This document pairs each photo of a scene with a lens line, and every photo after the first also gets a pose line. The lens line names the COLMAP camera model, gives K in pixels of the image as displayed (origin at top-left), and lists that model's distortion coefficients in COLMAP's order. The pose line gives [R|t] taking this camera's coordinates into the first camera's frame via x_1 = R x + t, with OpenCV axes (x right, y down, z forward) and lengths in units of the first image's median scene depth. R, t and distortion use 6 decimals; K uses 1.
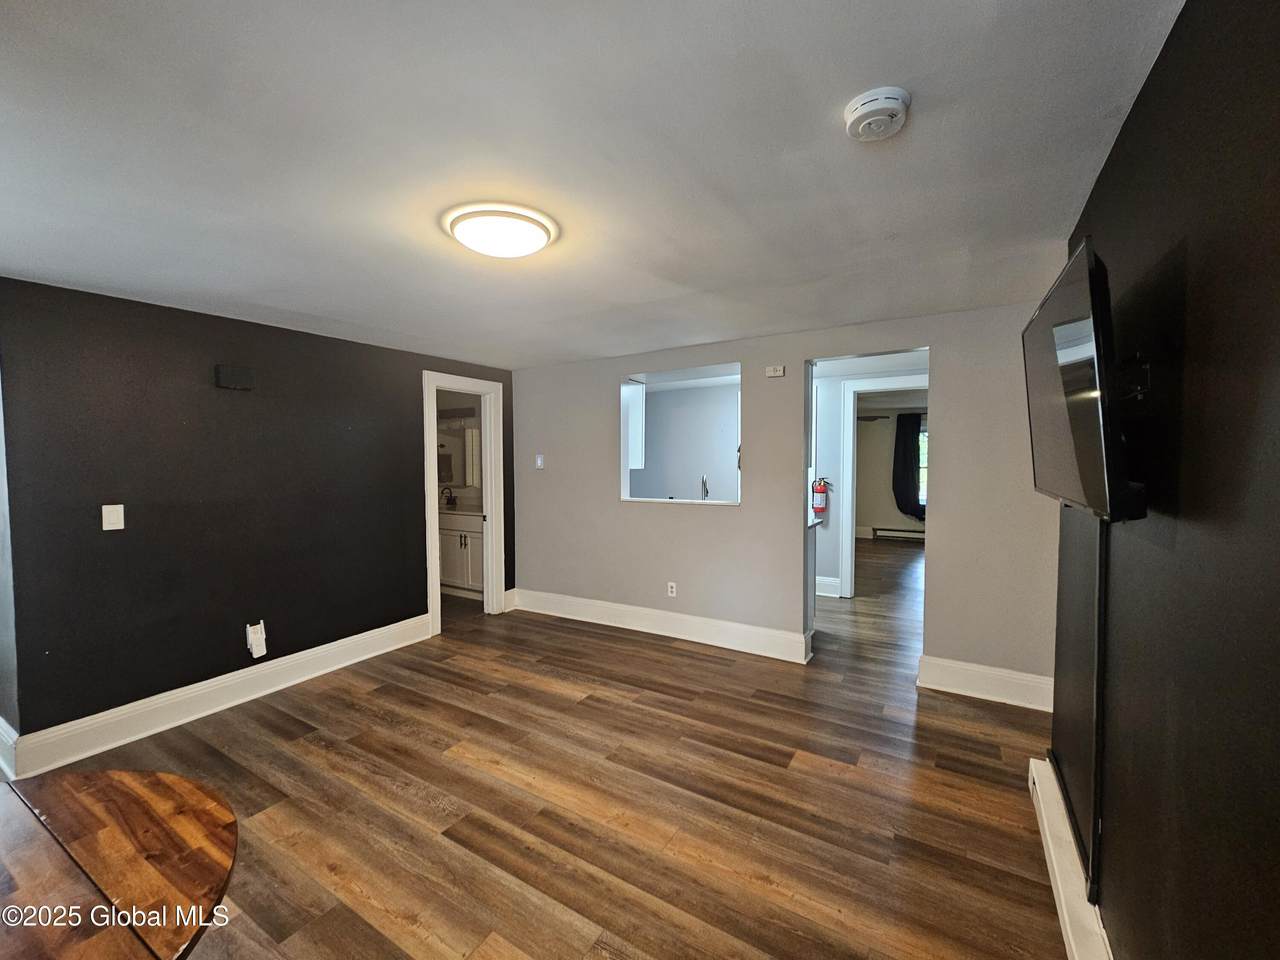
lens RADIAL K [[526.8, 0, 629.4], [0, 526.8, 481.7], [0, 0, 1]] dist [0.004899, 0.000561]
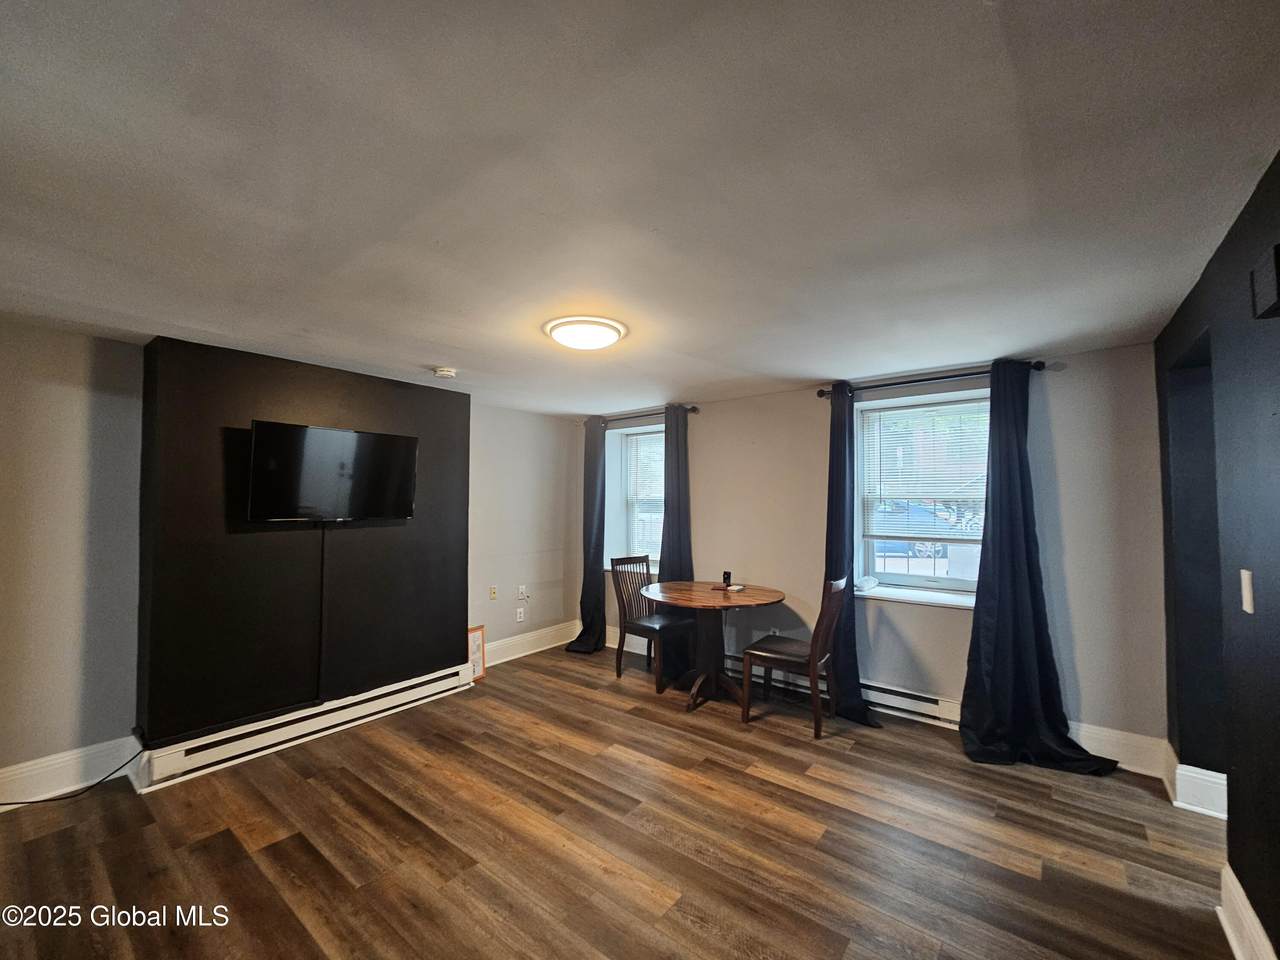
lens RADIAL K [[526.8, 0, 629.4], [0, 526.8, 481.7], [0, 0, 1]] dist [0.004899, 0.000561]
pose [[-0.993465, 0.013574, 0.113324, -0.396089], [0.014902, 0.999830, 0.010881, -0.079622], [-0.113157, 0.012499, -0.993498, 1.843095]]
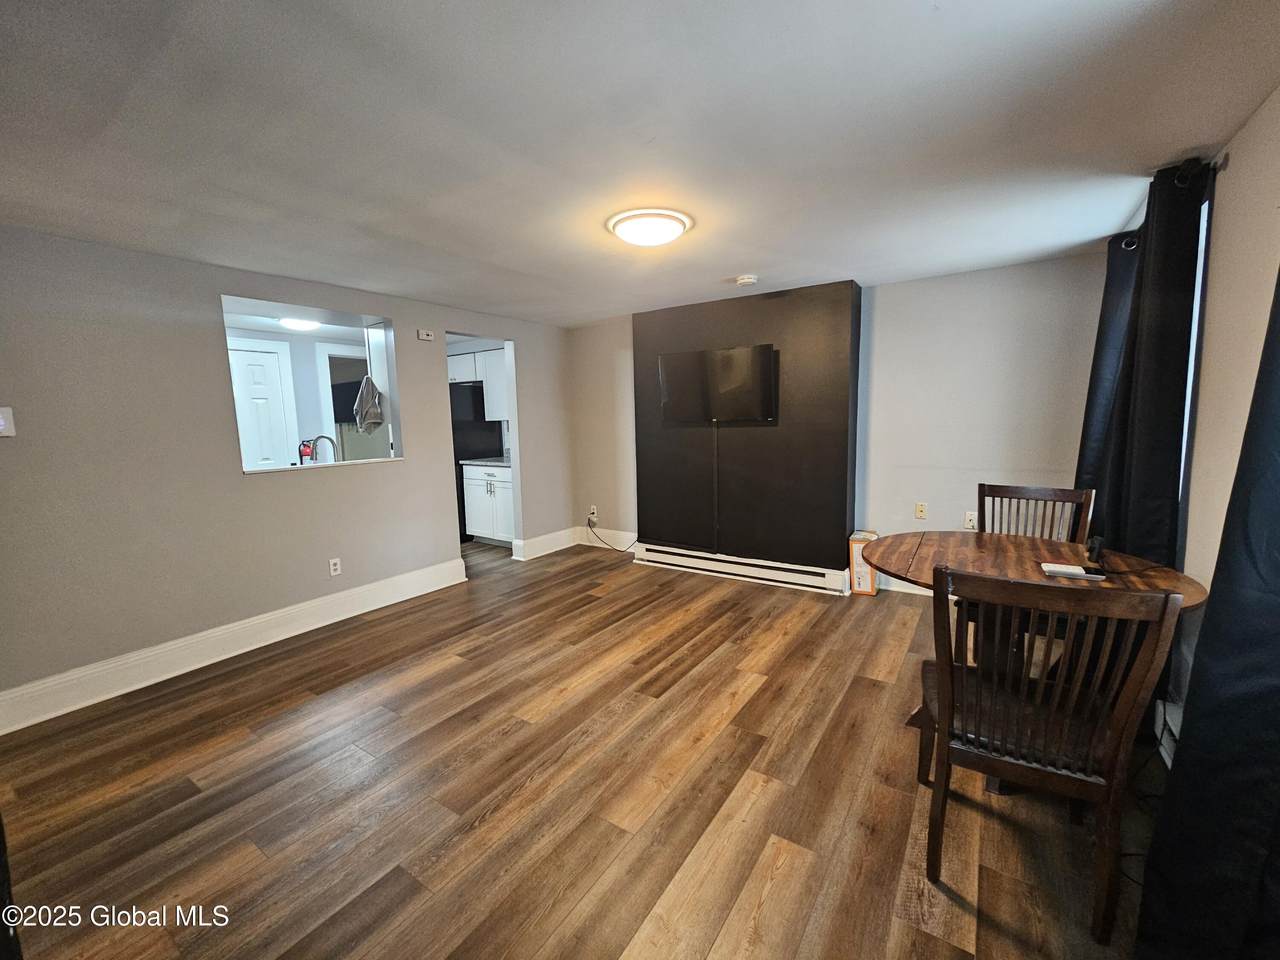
lens RADIAL K [[526.8, 0, 629.4], [0, 526.8, 481.7], [0, 0, 1]] dist [0.004899, 0.000561]
pose [[0.040942, -0.111001, 0.992977, -1.281172], [0.072845, 0.991497, 0.107833, 0.013705], [-0.996503, 0.067919, 0.048680, 0.805977]]
